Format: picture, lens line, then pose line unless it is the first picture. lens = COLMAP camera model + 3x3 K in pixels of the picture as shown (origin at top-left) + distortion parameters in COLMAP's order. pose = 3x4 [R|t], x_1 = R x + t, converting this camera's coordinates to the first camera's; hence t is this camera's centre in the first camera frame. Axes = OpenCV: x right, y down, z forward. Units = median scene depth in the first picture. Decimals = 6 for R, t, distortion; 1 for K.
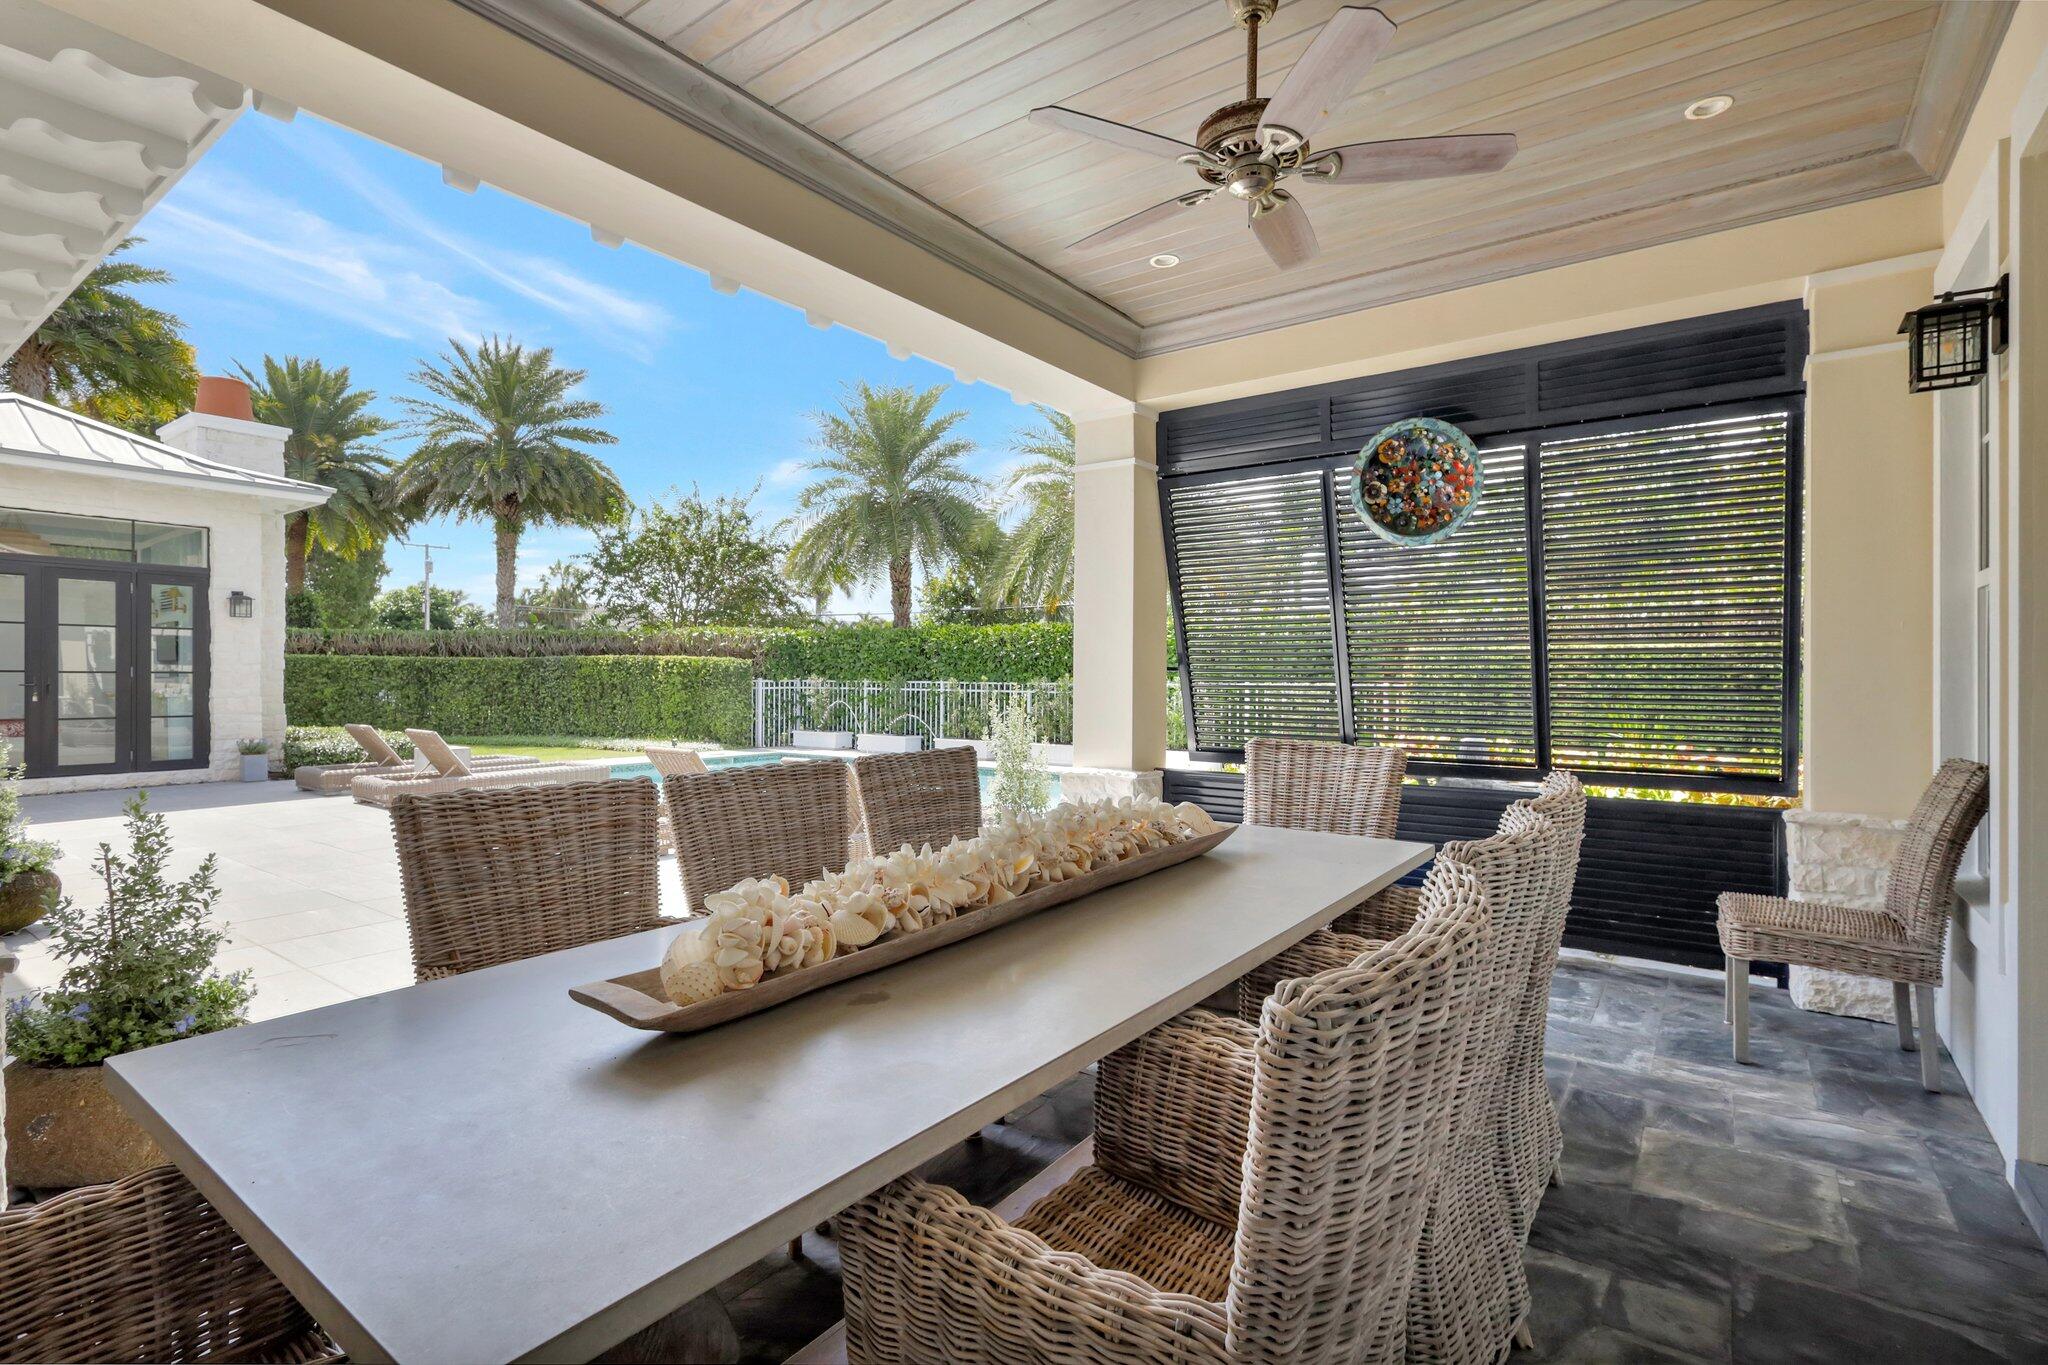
lens RADIAL K [[960.6, 0, 1028.8], [0, 960.6, 675.8], [0, 0, 1]] dist [0.003578, 0.001189]
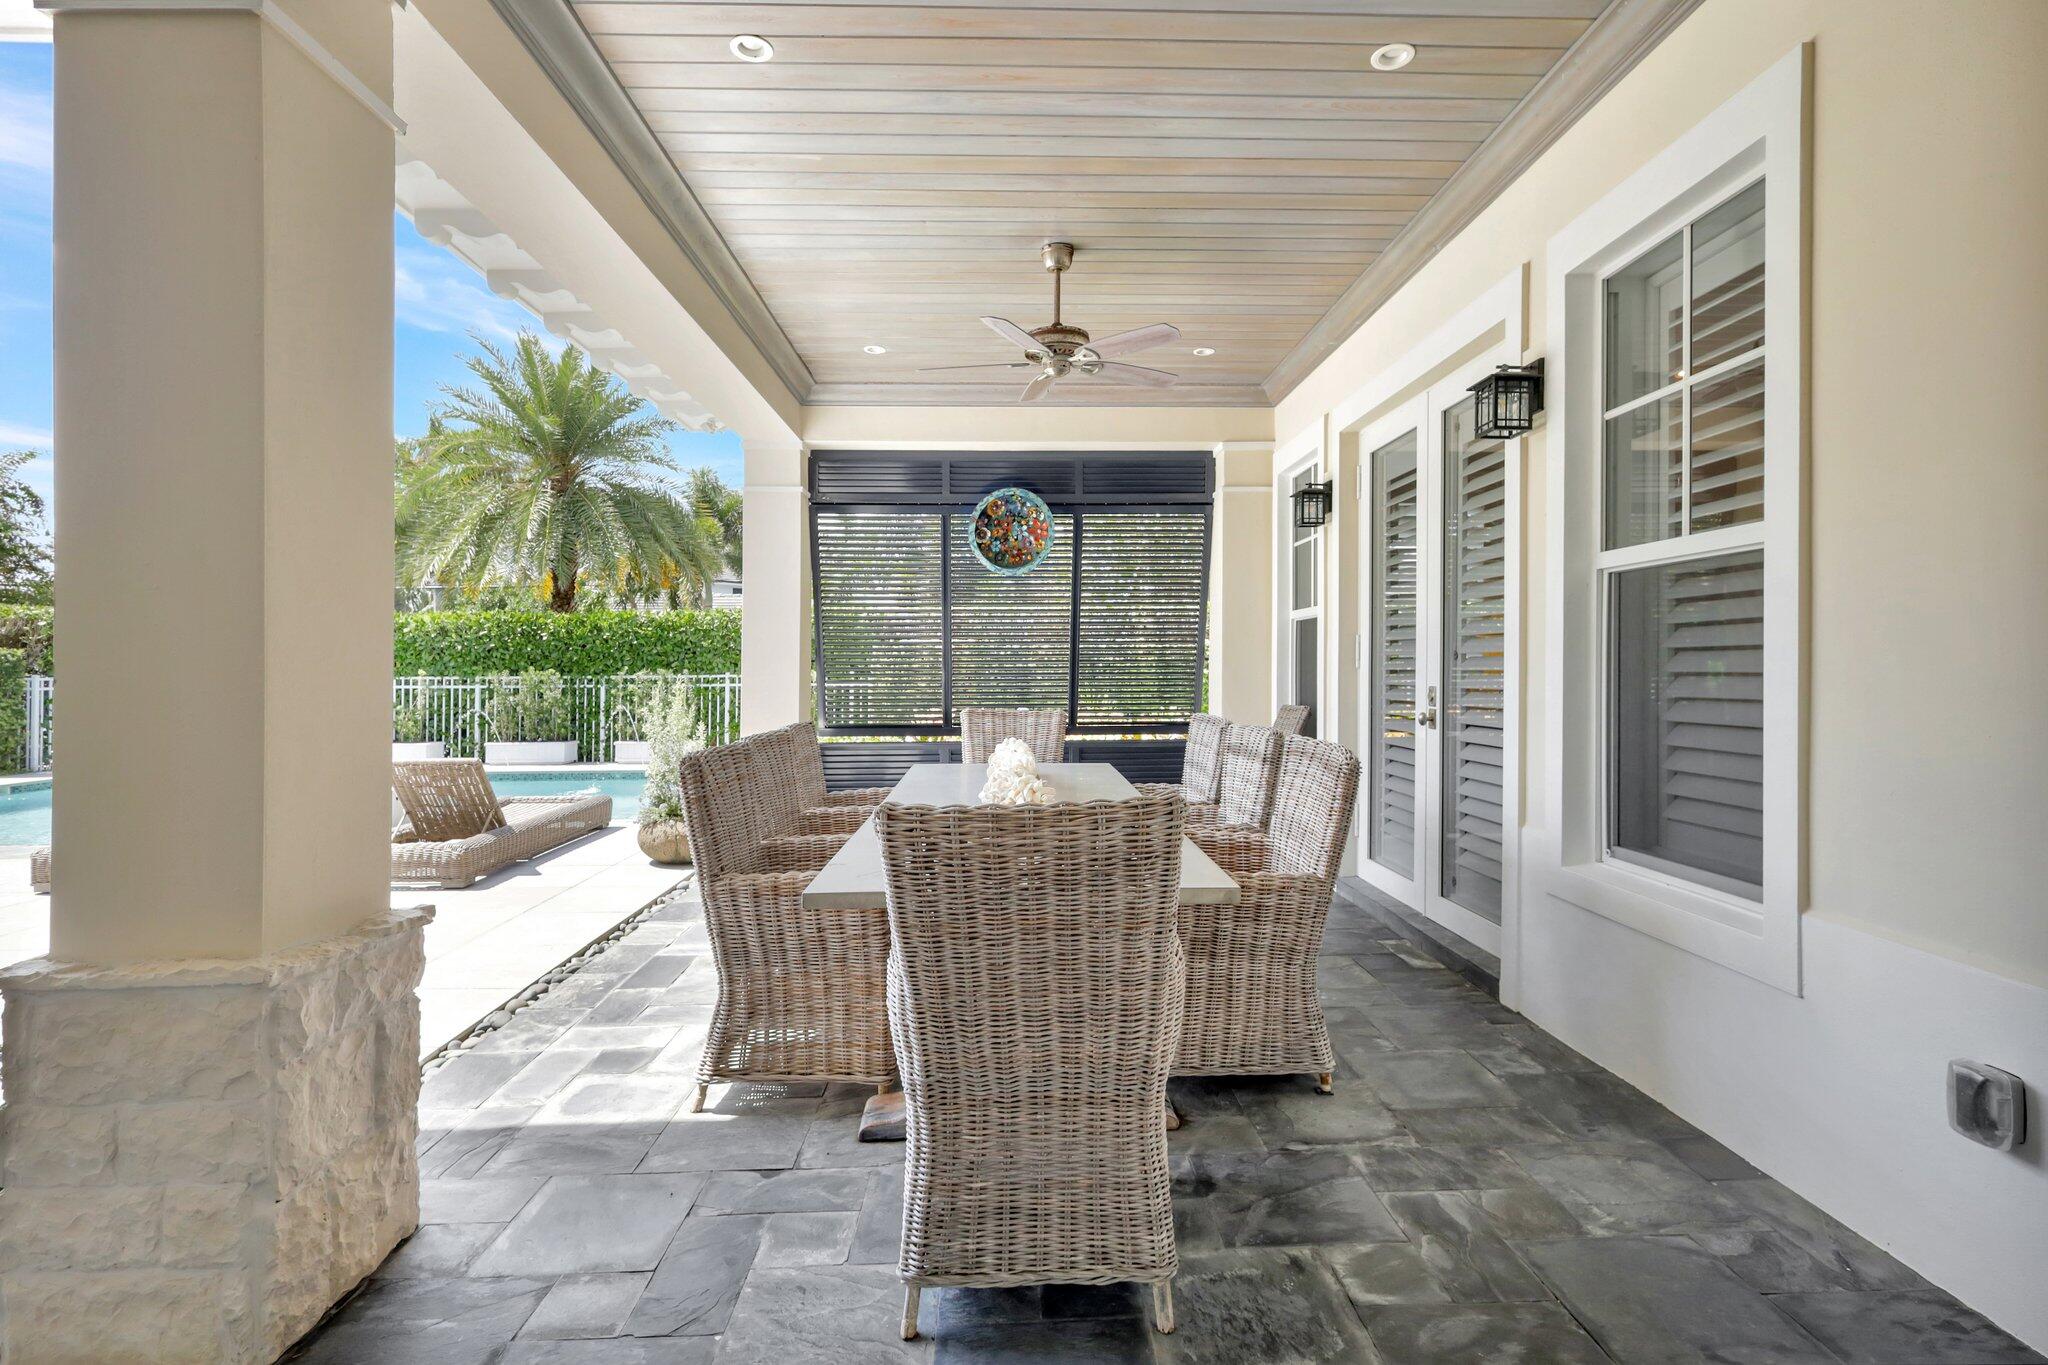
lens RADIAL K [[960.6, 0, 1022.1], [0, 960.6, 680.7], [0, 0, 1]] dist [0.003578, 0.001189]
pose [[0.777579, -0.013479, 0.628641, -0.441486], [0.006290, 0.999887, 0.013659, 0.003488], [-0.628754, -0.006666, 0.777576, -0.120458]]
